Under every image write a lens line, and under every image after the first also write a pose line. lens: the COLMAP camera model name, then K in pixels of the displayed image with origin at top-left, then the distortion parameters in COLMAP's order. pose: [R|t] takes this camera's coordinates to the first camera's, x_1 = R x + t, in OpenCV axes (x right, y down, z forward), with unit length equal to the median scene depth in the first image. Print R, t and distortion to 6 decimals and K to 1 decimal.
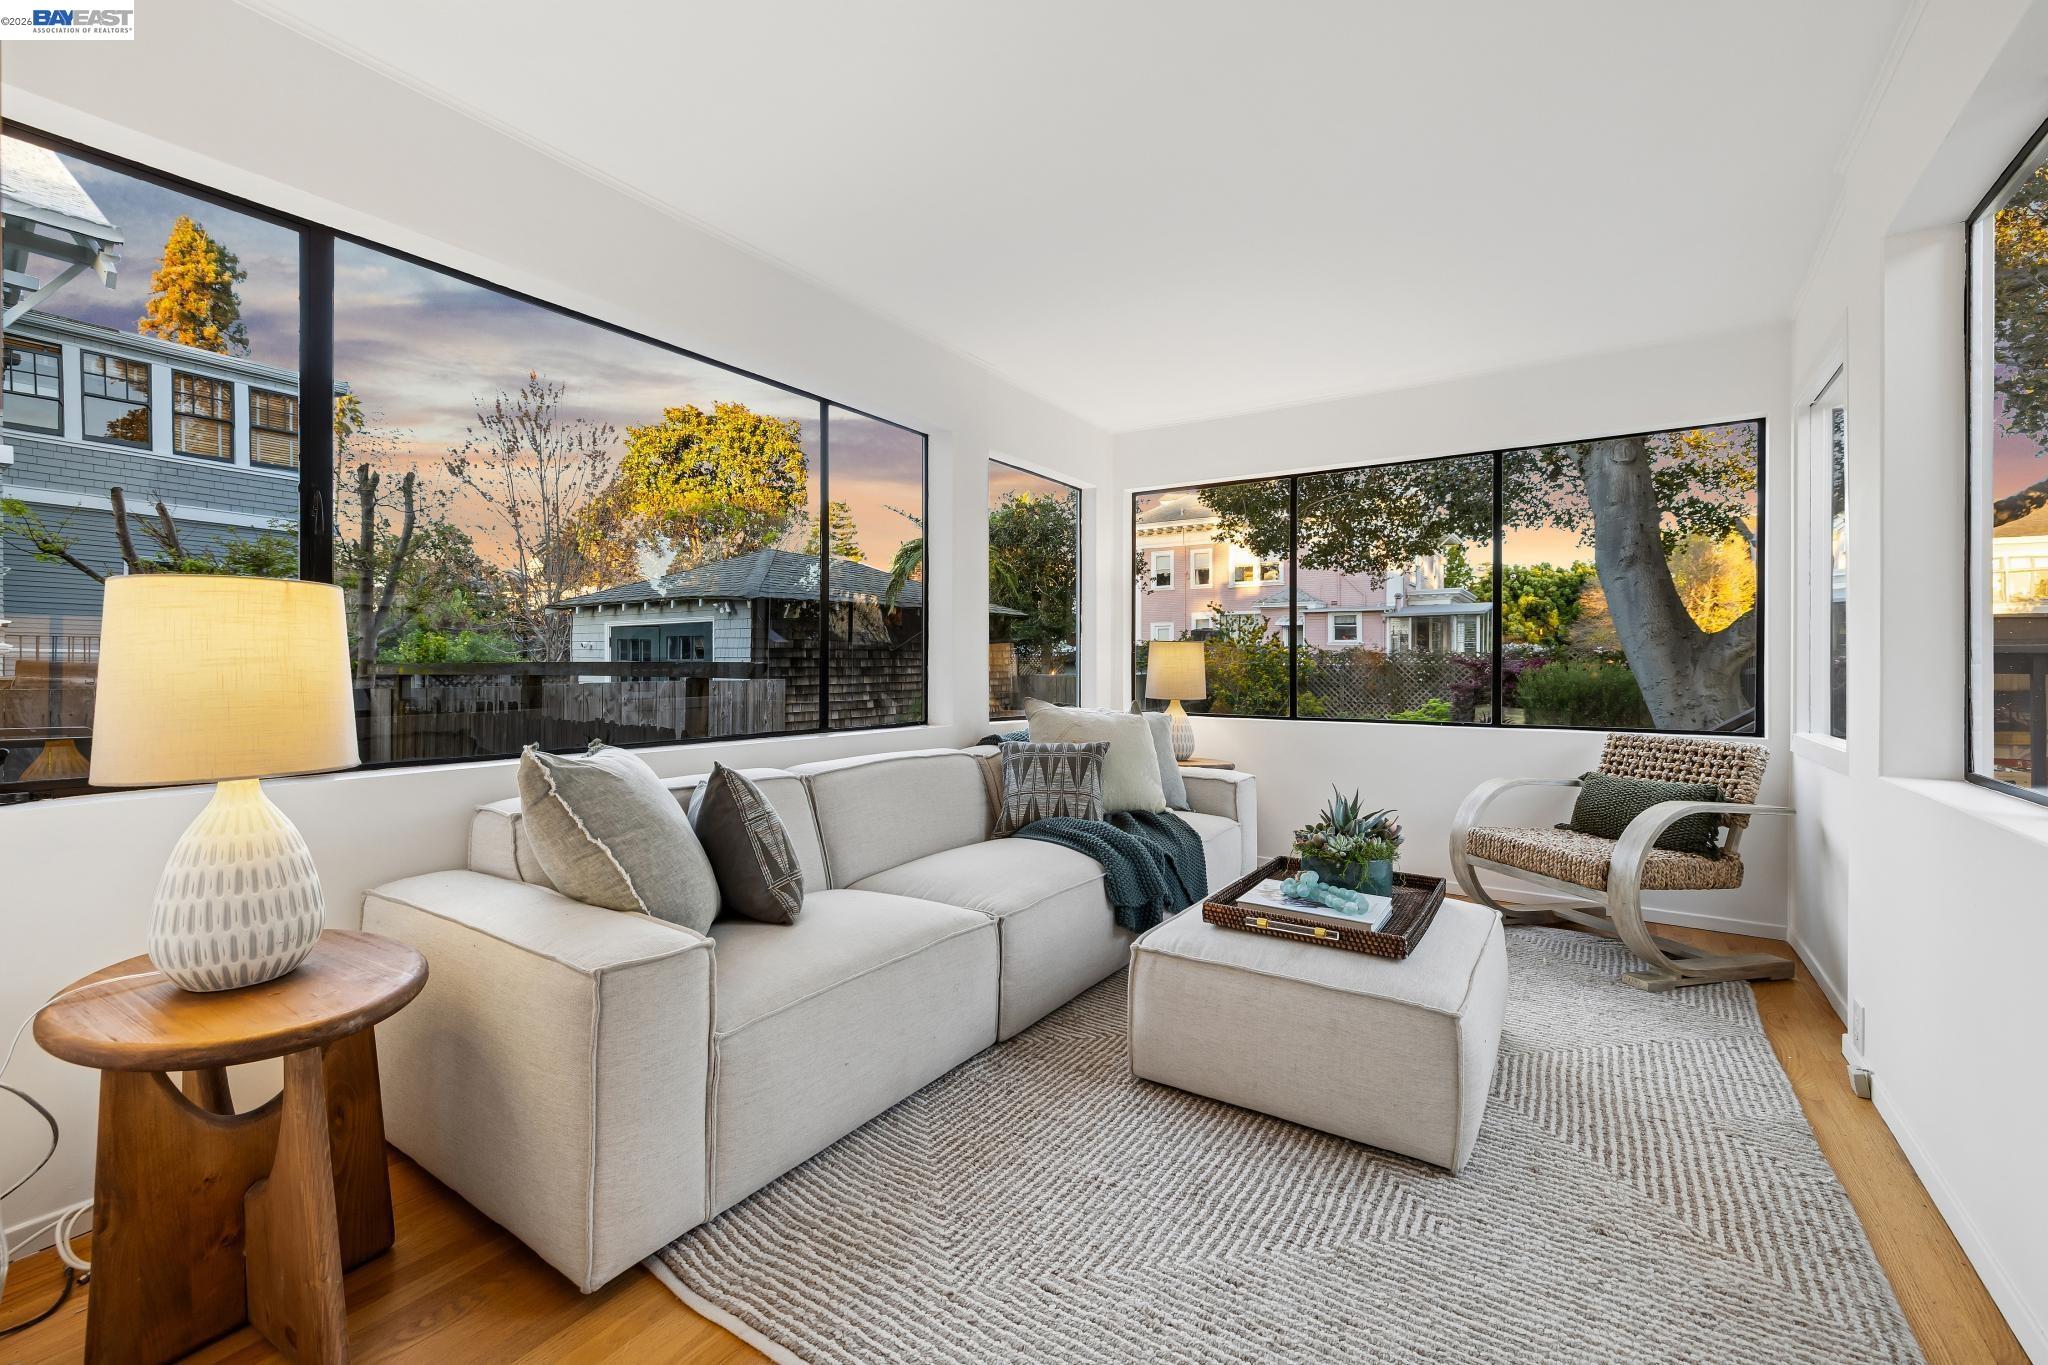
lens RADIAL K [[863.5, 0, 1032.7], [0, 863.5, 674.6], [0, 0, 1]] dist [-0.000773, 0.000194]
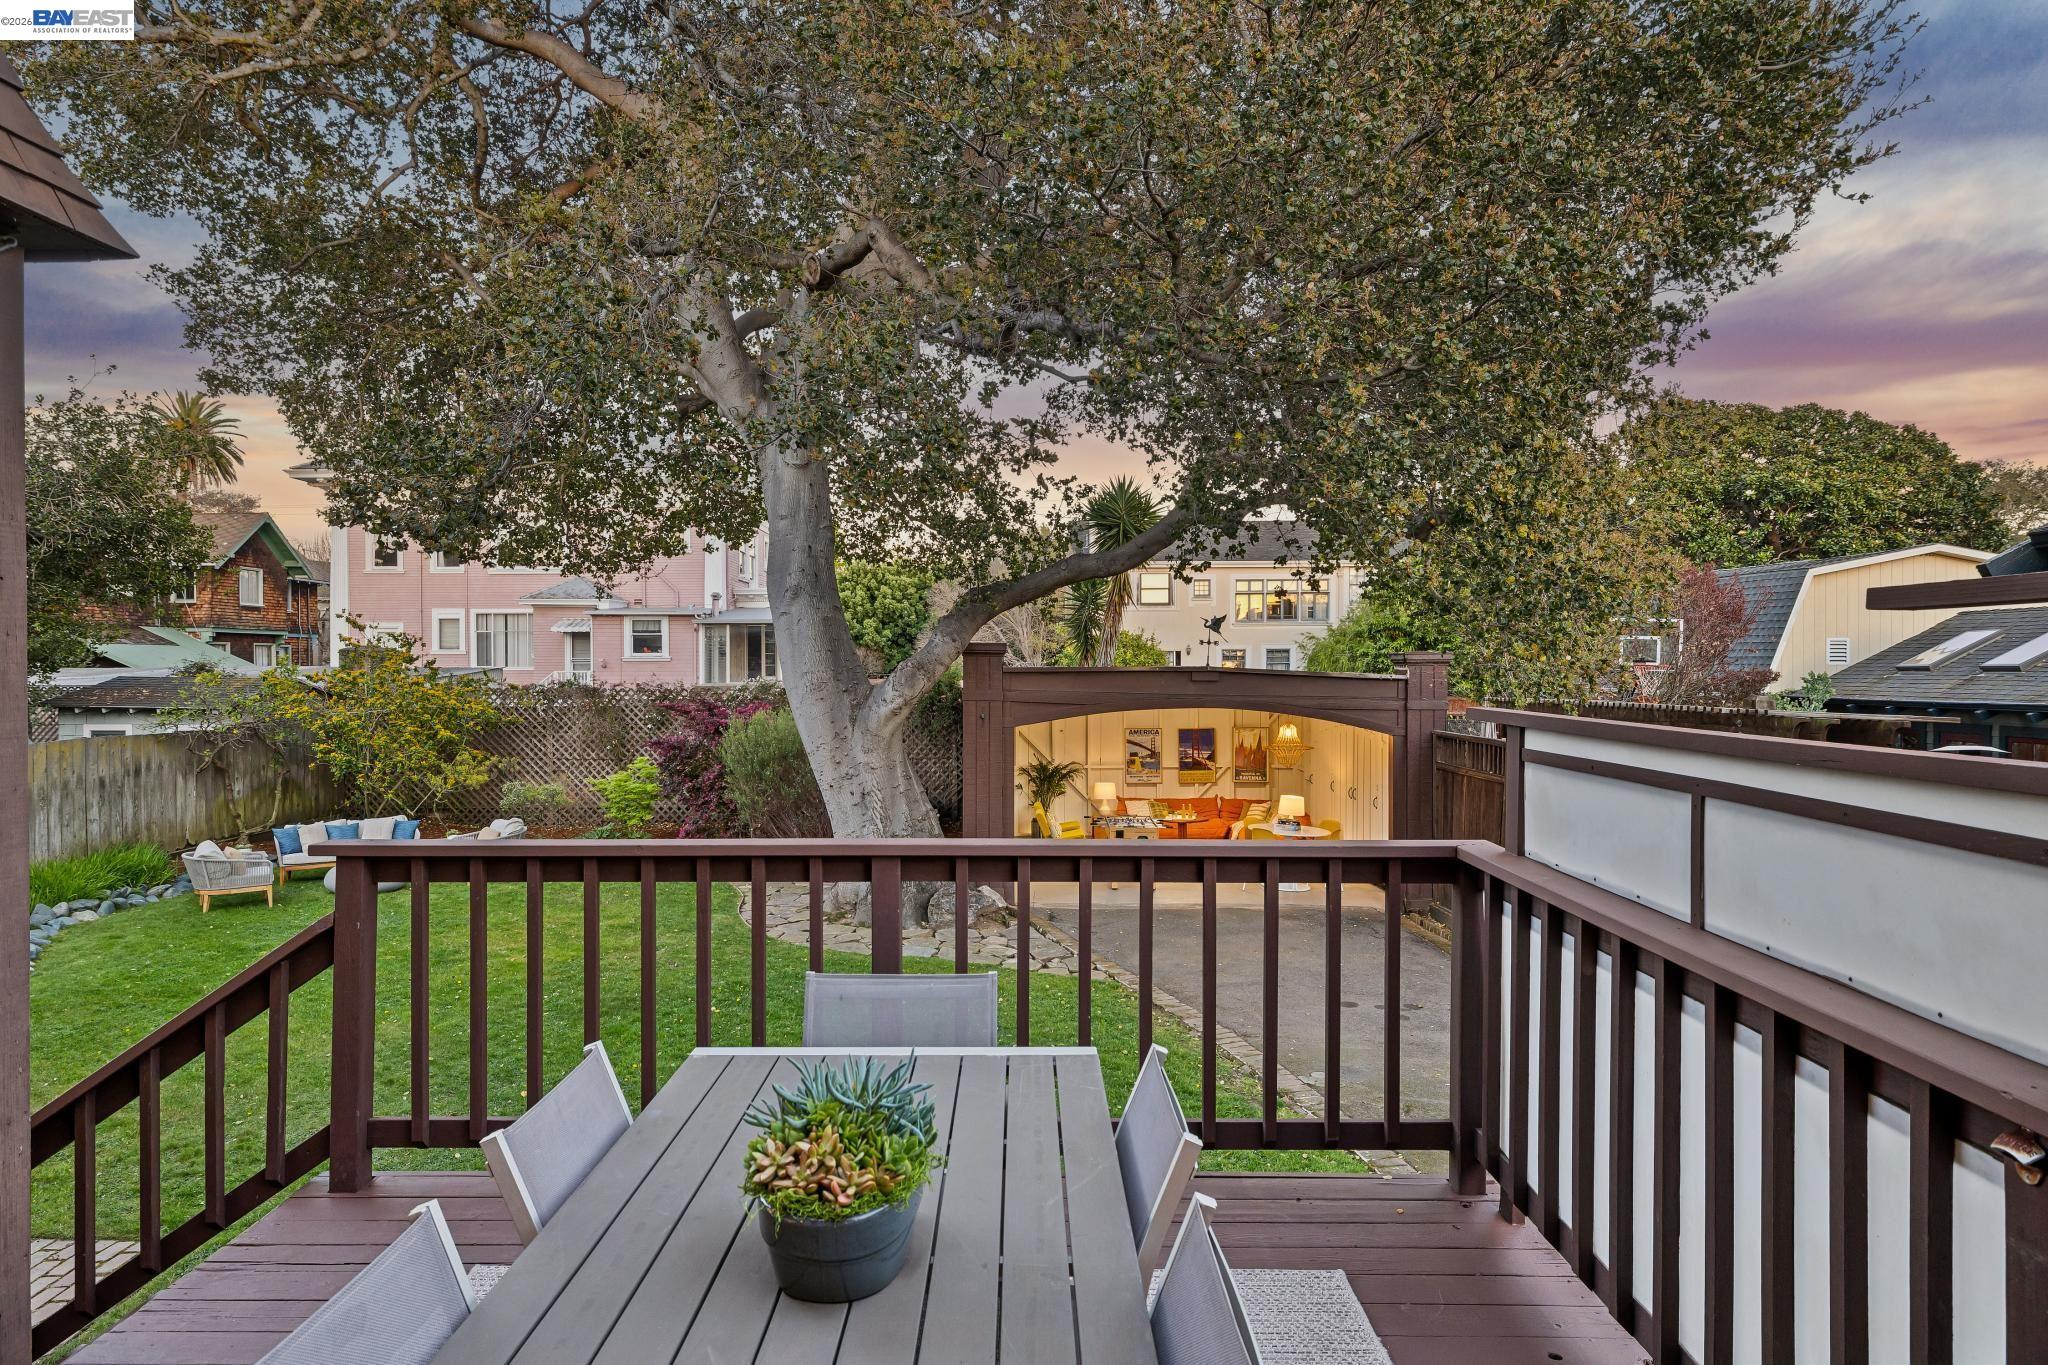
lens RADIAL K [[1158.2, 0, 1022.9], [0, 1158.2, 669.1], [0, 0, 1]] dist [-0.002744, -0.002203]
pose [[0.842054, -0.005797, 0.539362, 0.175079], [0.010598, 0.999927, -0.005800, -0.031202], [-0.539289, 0.010600, 0.842054, -0.005126]]
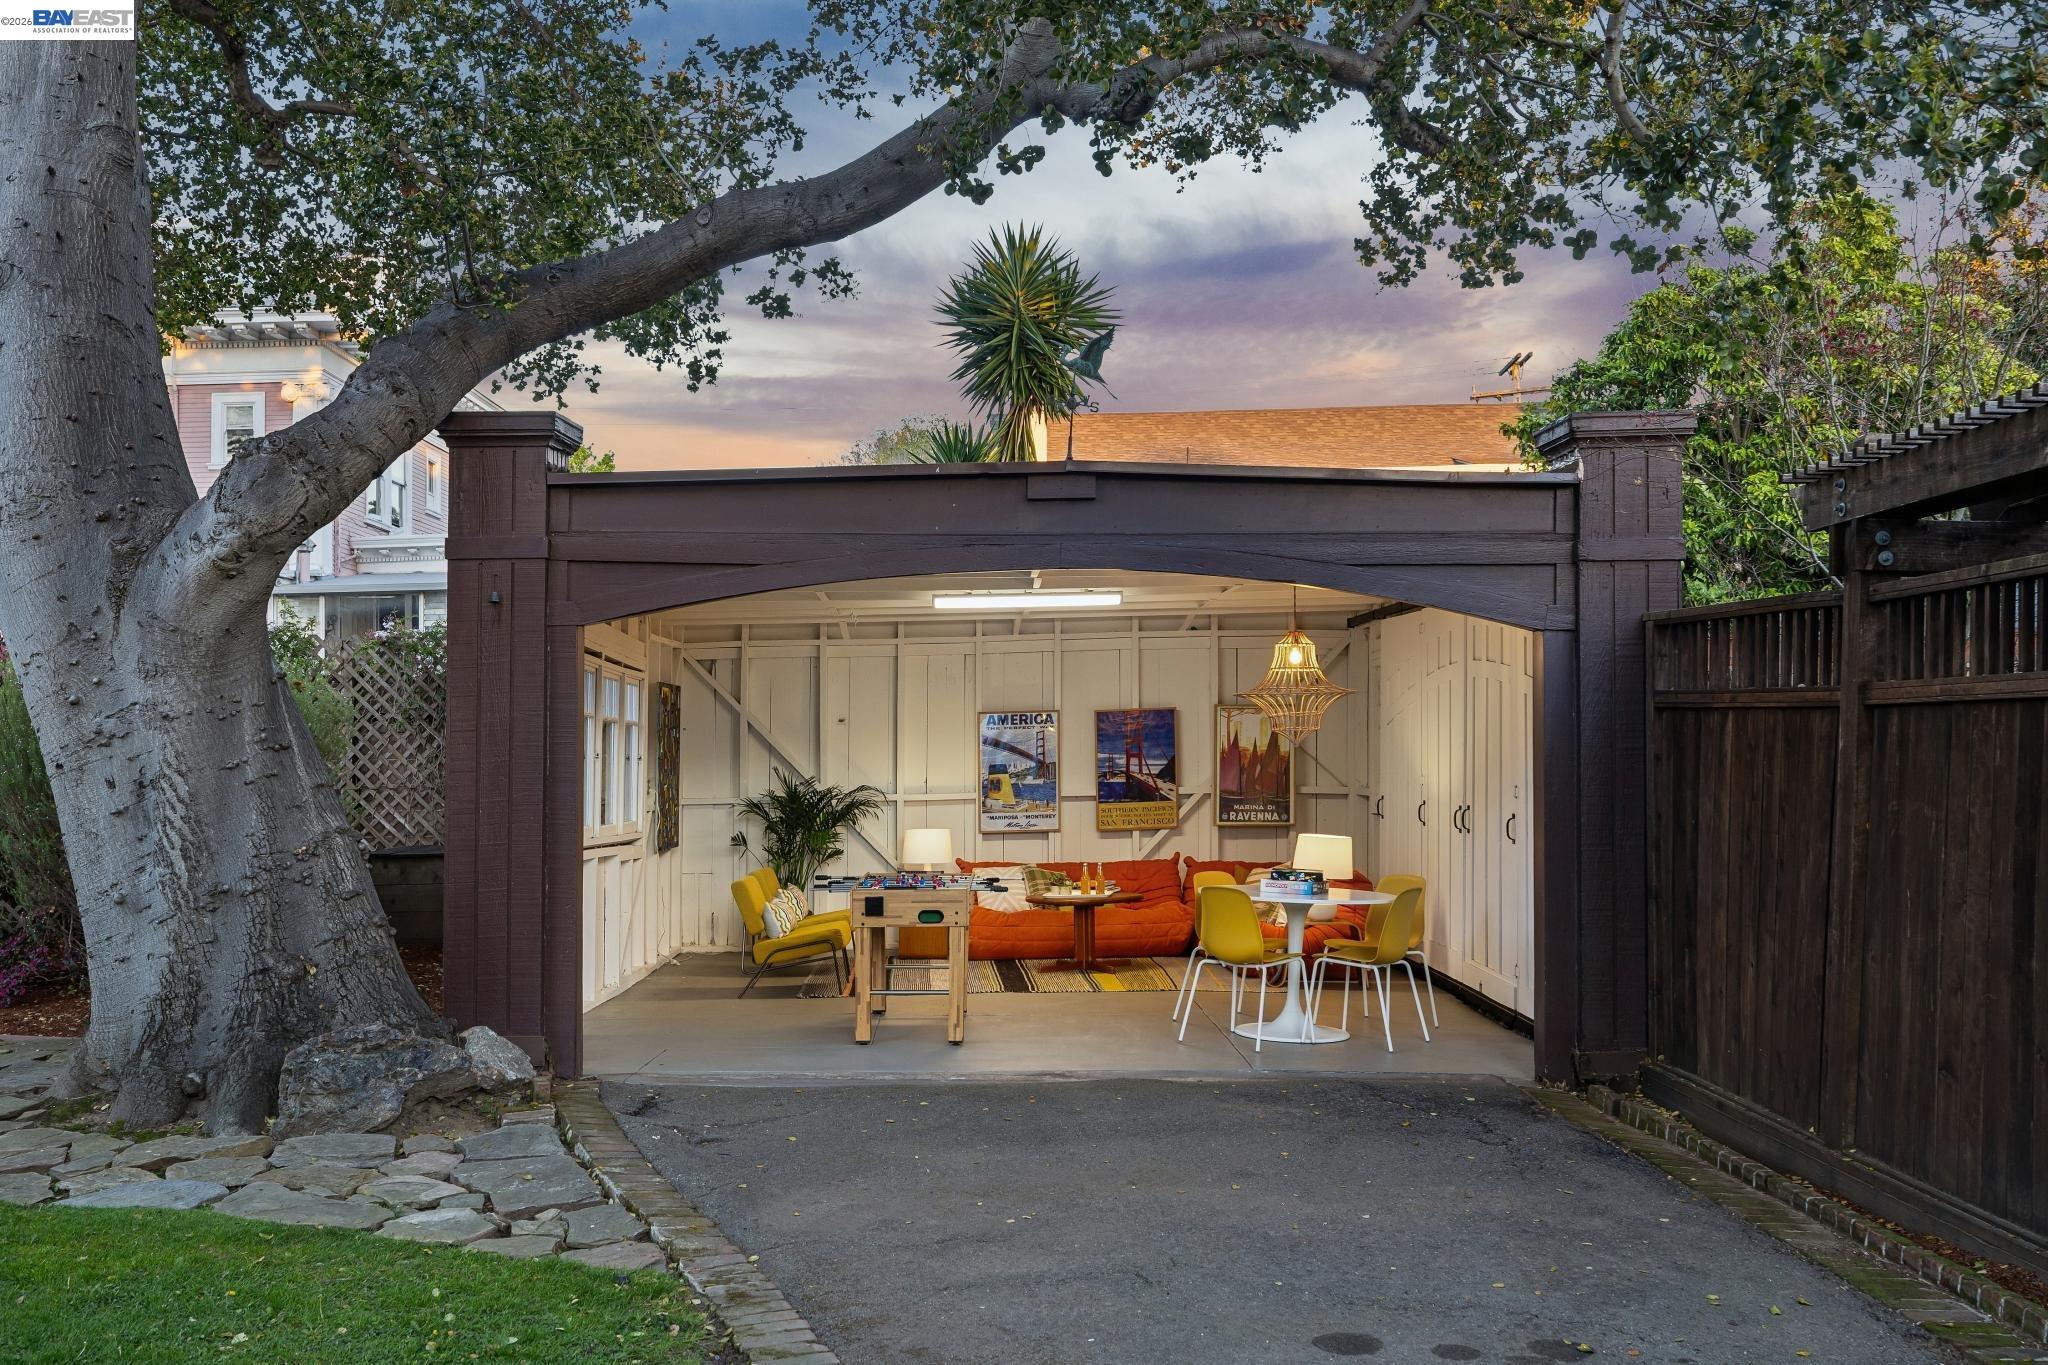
lens RADIAL K [[1917.4, 0, 1014.5], [0, 1917.4, 786.7], [0, 0, 1]] dist [-0.014634, -0.008277]
pose [[0.837133, -0.024527, 0.546450, 0.370542], [0.021841, 0.999696, 0.011412, 0.029796], [-0.546564, 0.002382, 0.837414, 0.140880]]
